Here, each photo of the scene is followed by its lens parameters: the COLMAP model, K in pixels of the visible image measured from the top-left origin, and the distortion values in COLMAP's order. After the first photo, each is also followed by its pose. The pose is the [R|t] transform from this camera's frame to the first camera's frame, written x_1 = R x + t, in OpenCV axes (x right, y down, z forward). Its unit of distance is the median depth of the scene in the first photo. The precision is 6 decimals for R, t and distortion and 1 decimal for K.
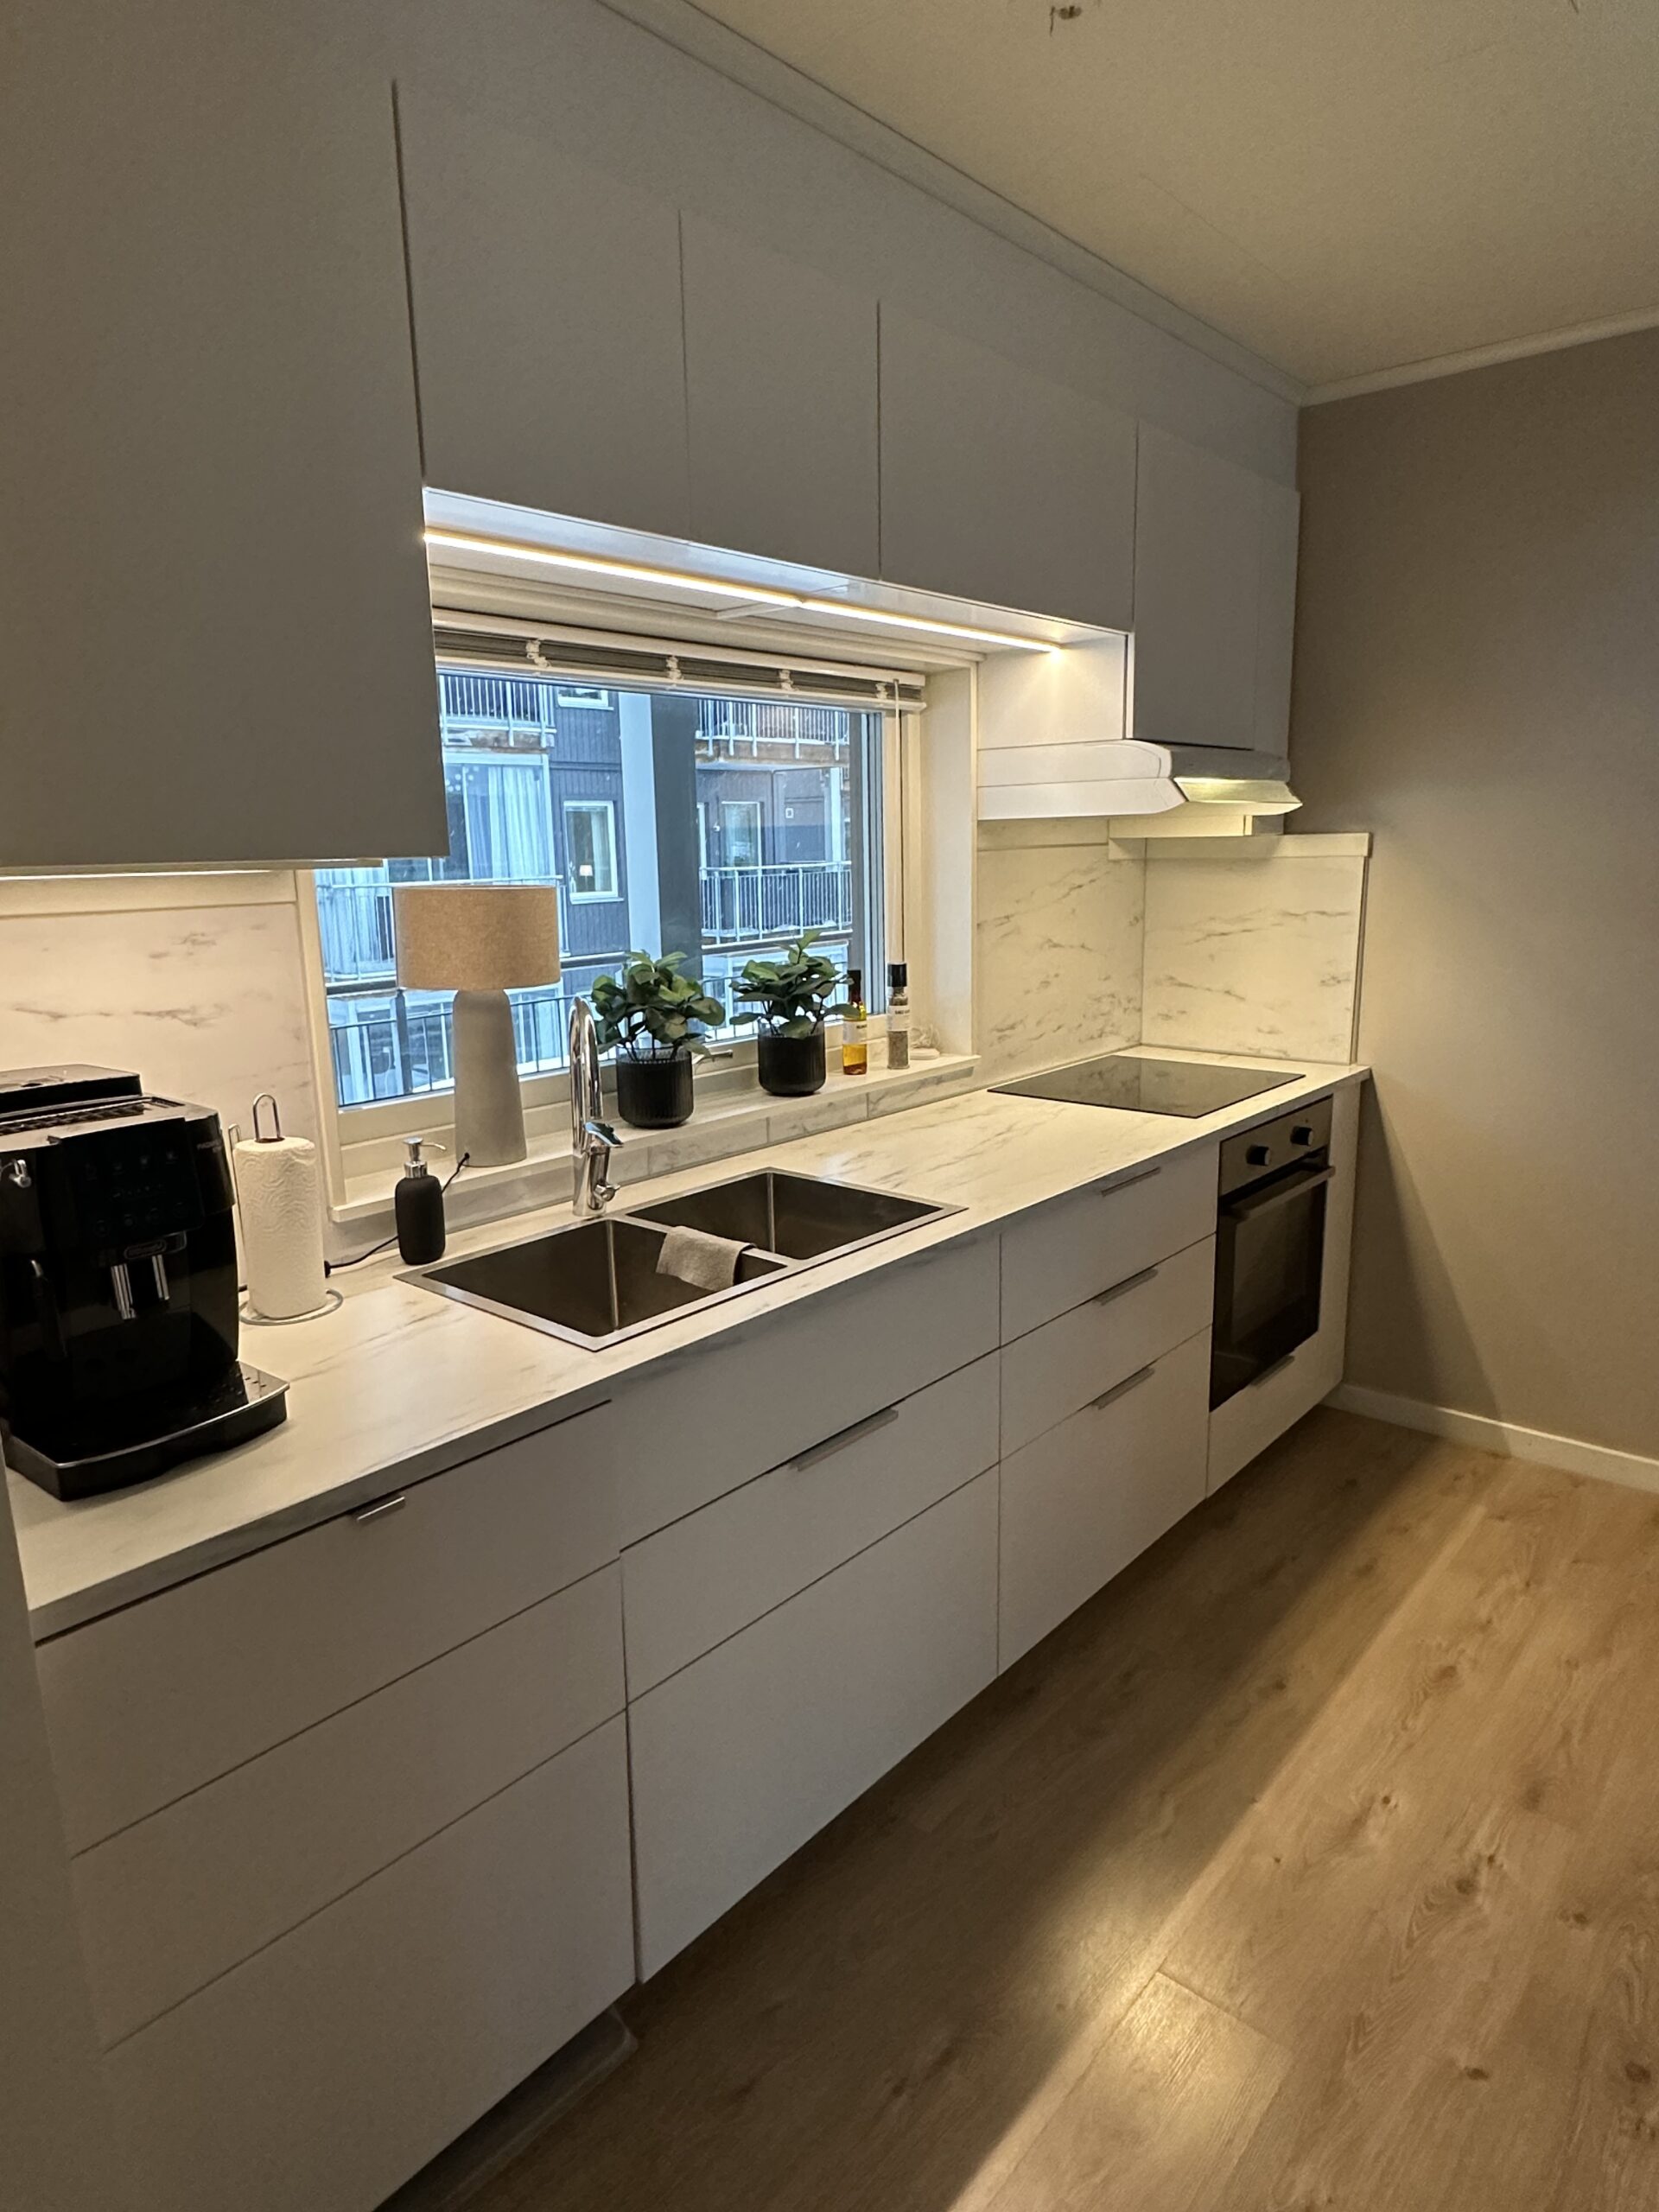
lens RADIAL K [[1317.1, 0, 829.5], [0, 1317.1, 1106.0], [0, 0, 1]] dist [-0.007774, -0.000286]
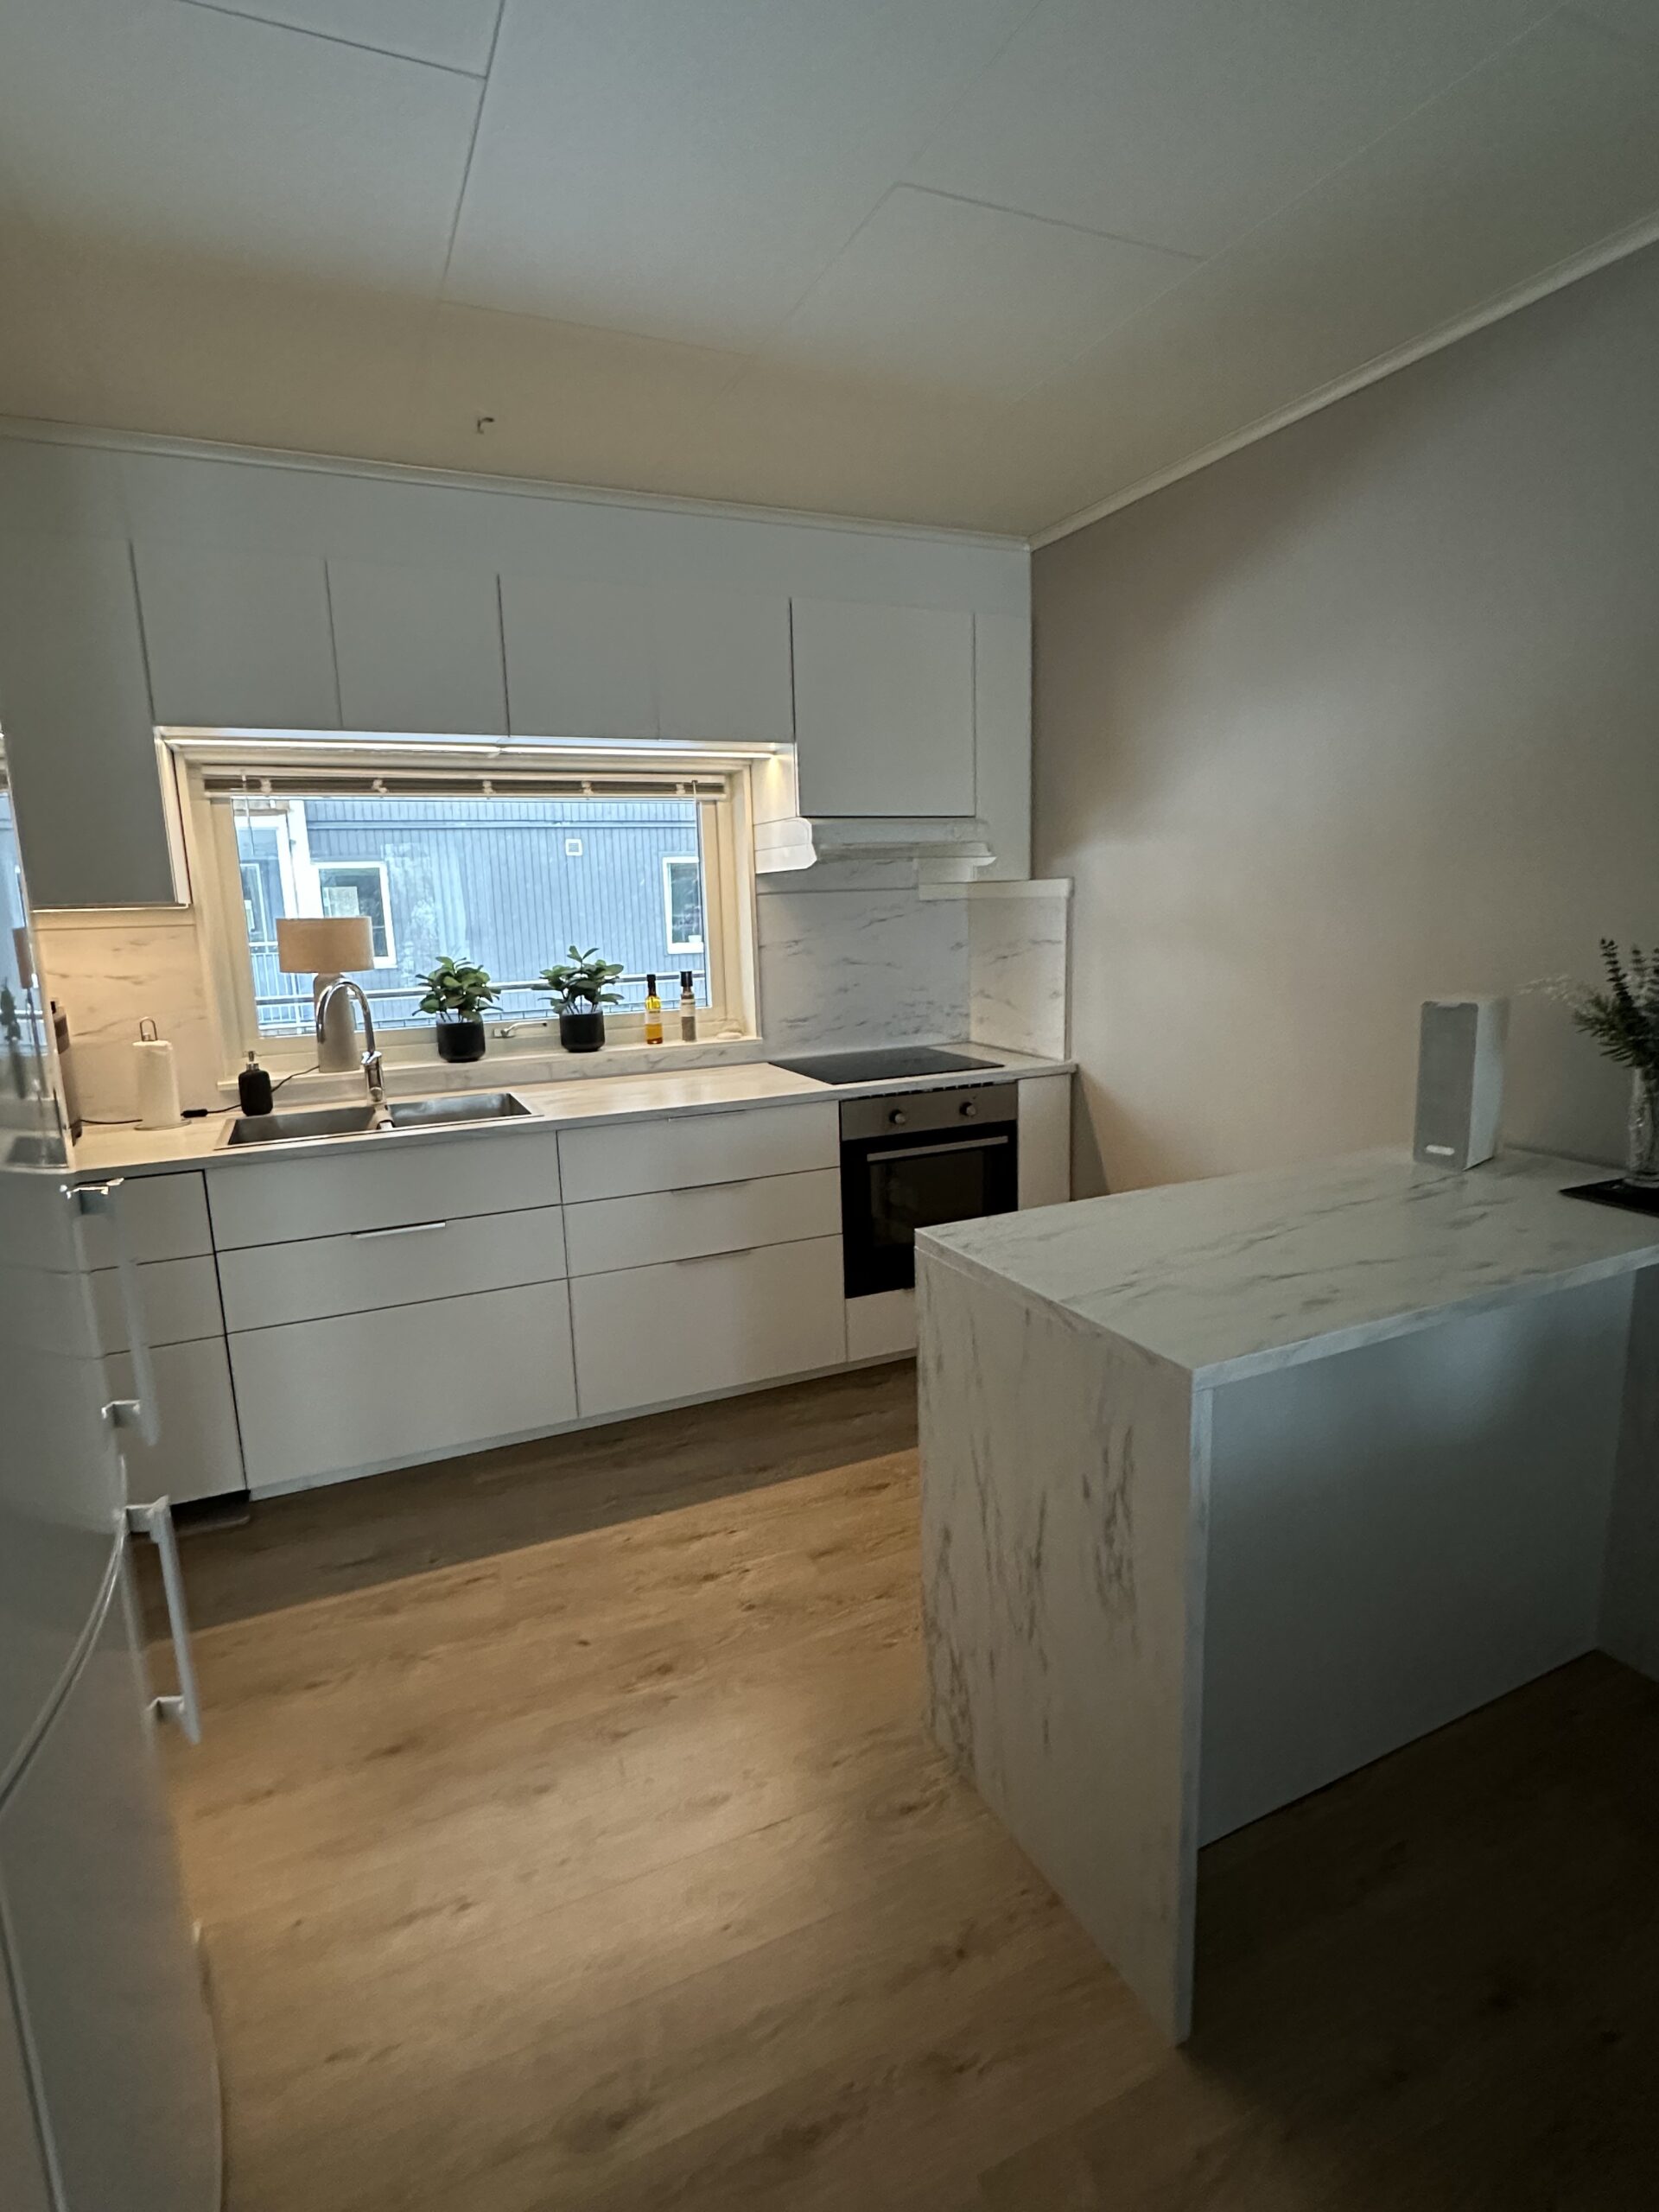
lens RADIAL K [[1133.7, 0, 829.5], [0, 1133.7, 1106.0], [0, 0, 1]] dist [-0.004068, -0.000522]
pose [[0.908984, 0.068771, -0.411118, 0.741421], [-0.071486, 0.997403, 0.008788, 0.021206], [0.410655, 0.021401, 0.911540, -0.098132]]
